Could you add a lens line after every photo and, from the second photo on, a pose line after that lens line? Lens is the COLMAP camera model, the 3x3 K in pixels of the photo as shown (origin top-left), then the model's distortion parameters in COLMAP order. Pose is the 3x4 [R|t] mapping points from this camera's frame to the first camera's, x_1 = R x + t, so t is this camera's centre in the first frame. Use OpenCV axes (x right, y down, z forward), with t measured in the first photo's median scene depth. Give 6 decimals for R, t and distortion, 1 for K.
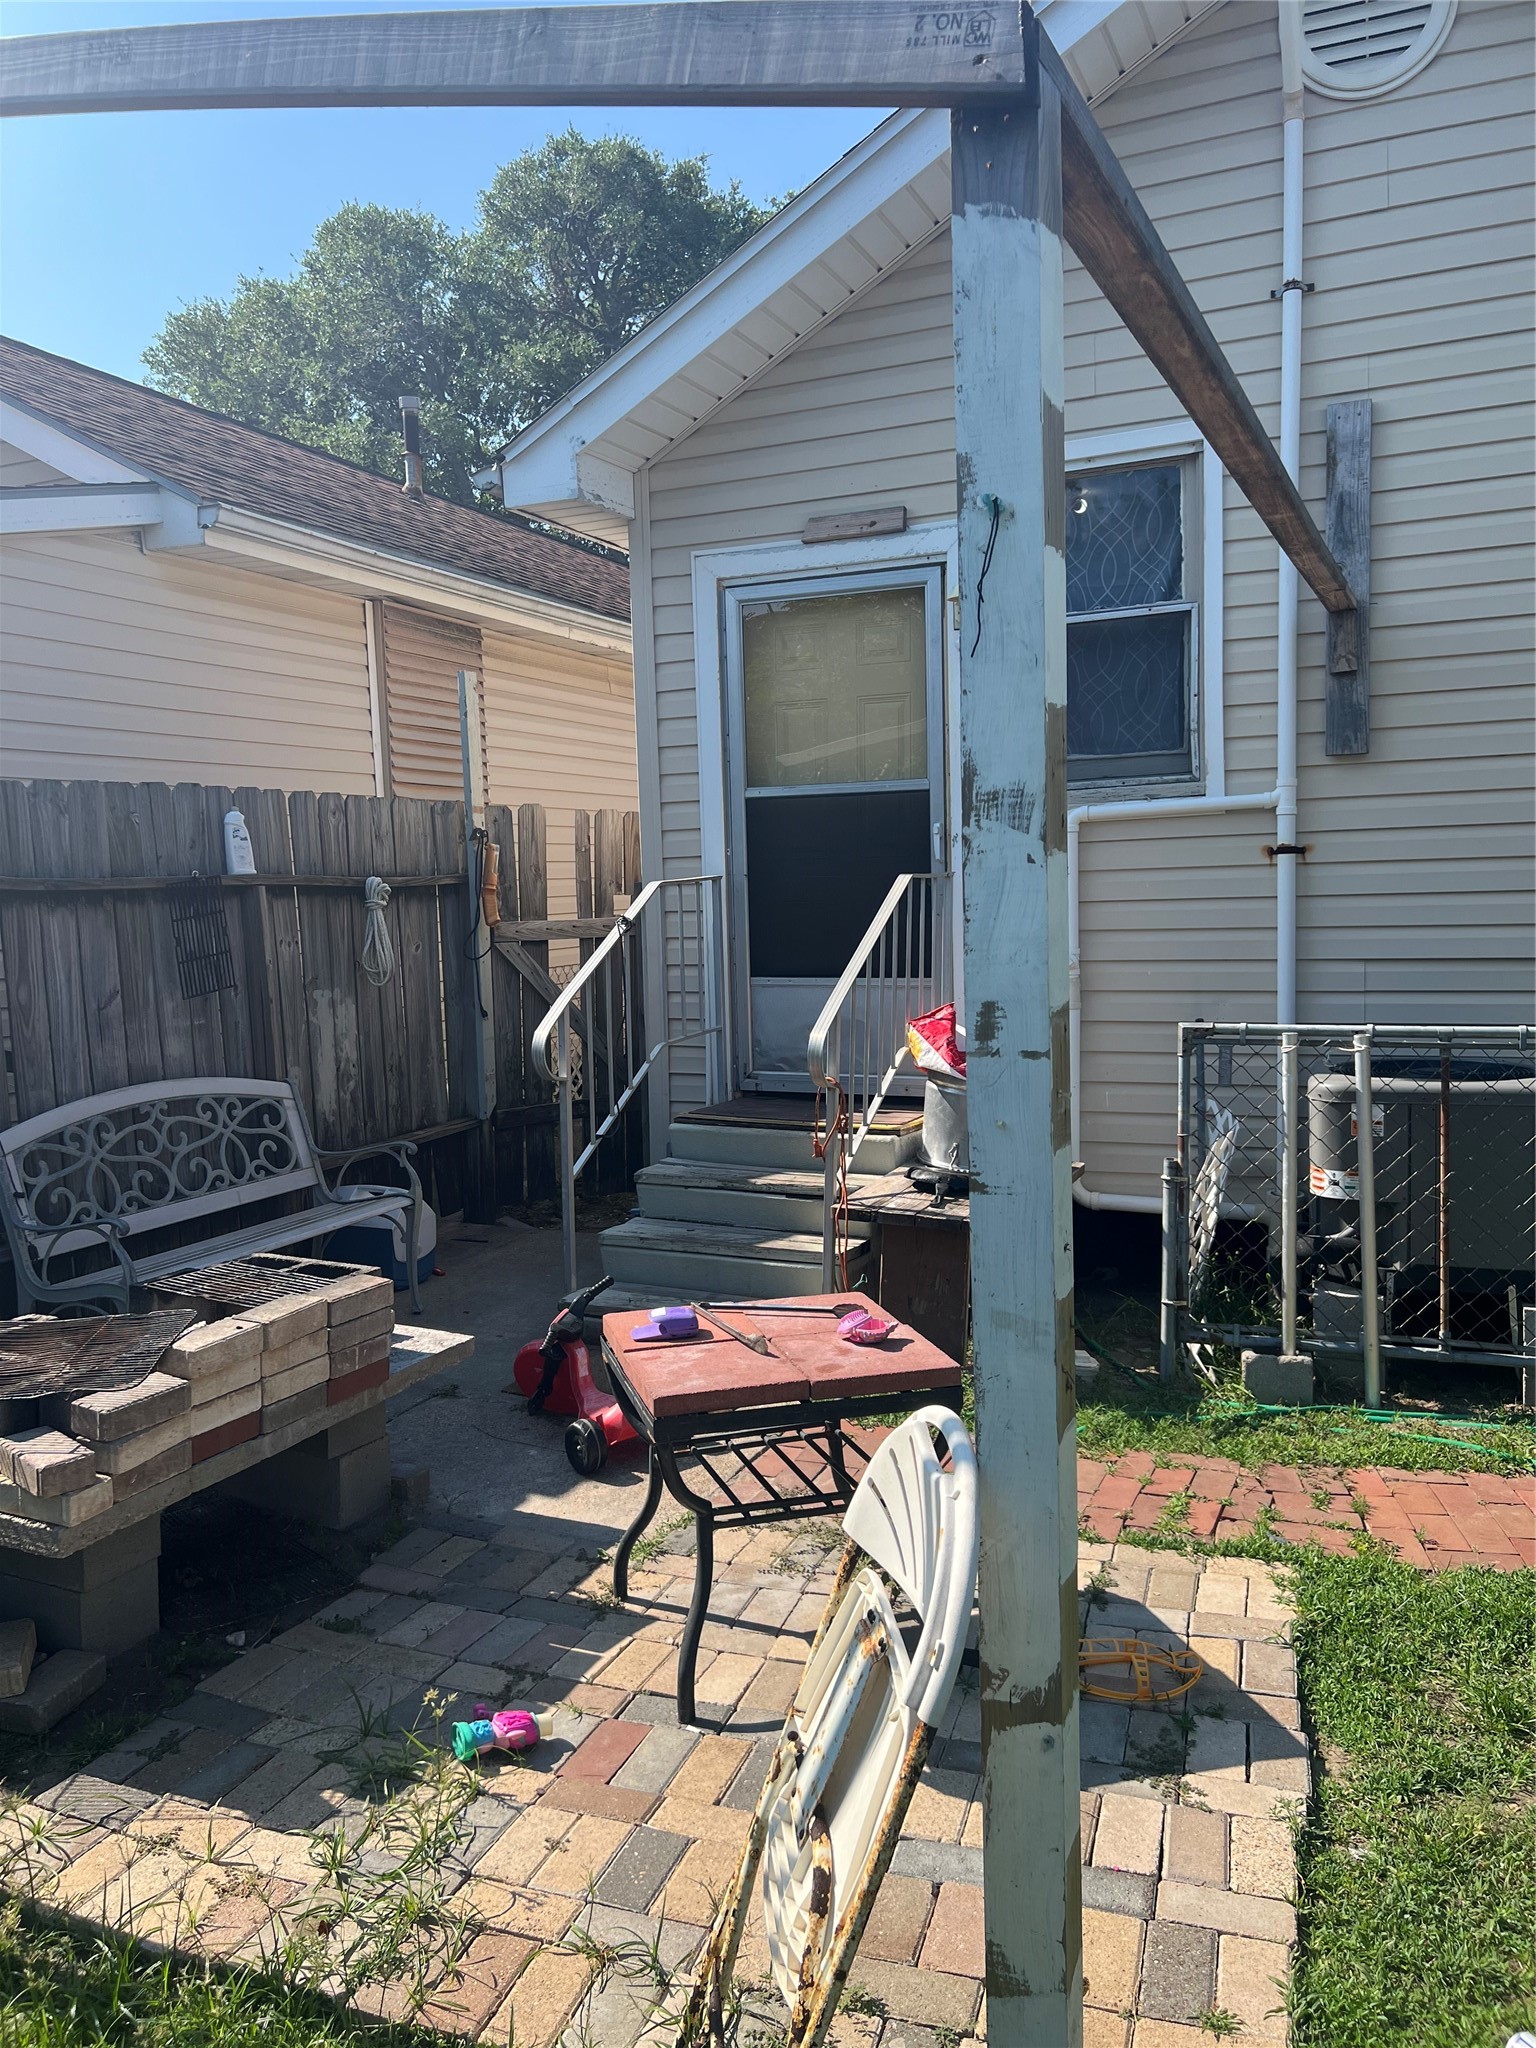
lens RADIAL K [[1575.3, 0, 727.4], [0, 1575.3, 1025.9], [0, 0, 1]] dist [0.060253, -0.079207]
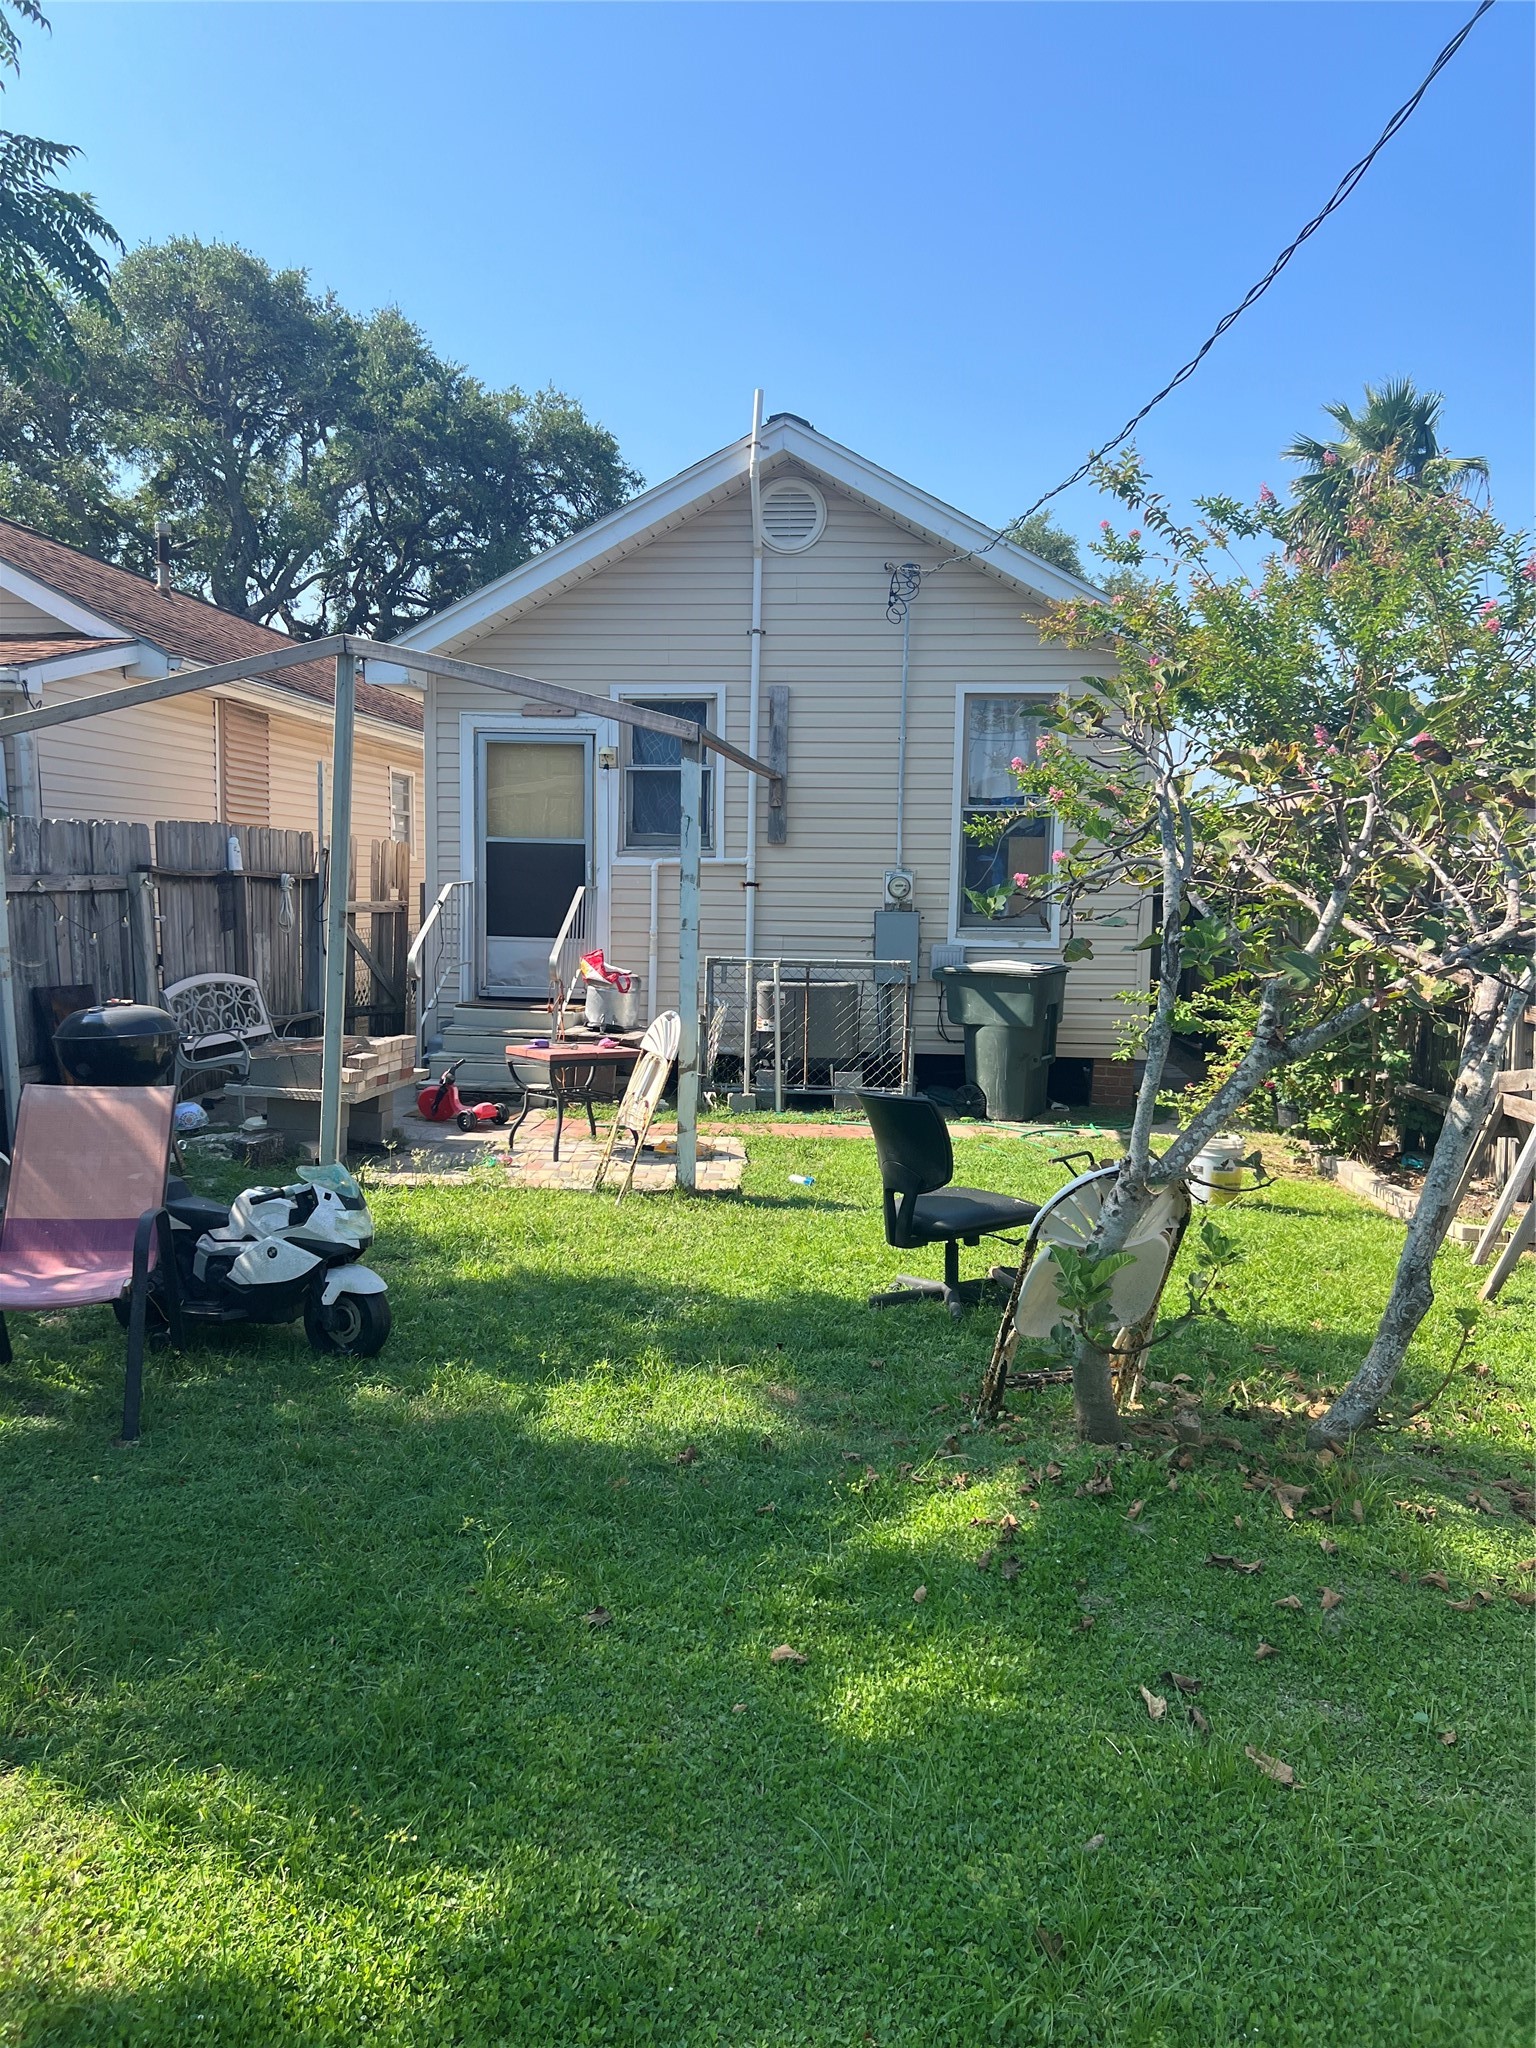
lens RADIAL K [[1541.6, 0, 773.8], [0, 1541.6, 1025.3], [0, 0, 1]] dist [0.008440, -0.000797]
pose [[0.940371, 0.018170, 0.339666, -0.338044], [-0.016628, 0.999834, -0.007450, 0.099083], [-0.339745, 0.001358, 0.940517, -1.015885]]
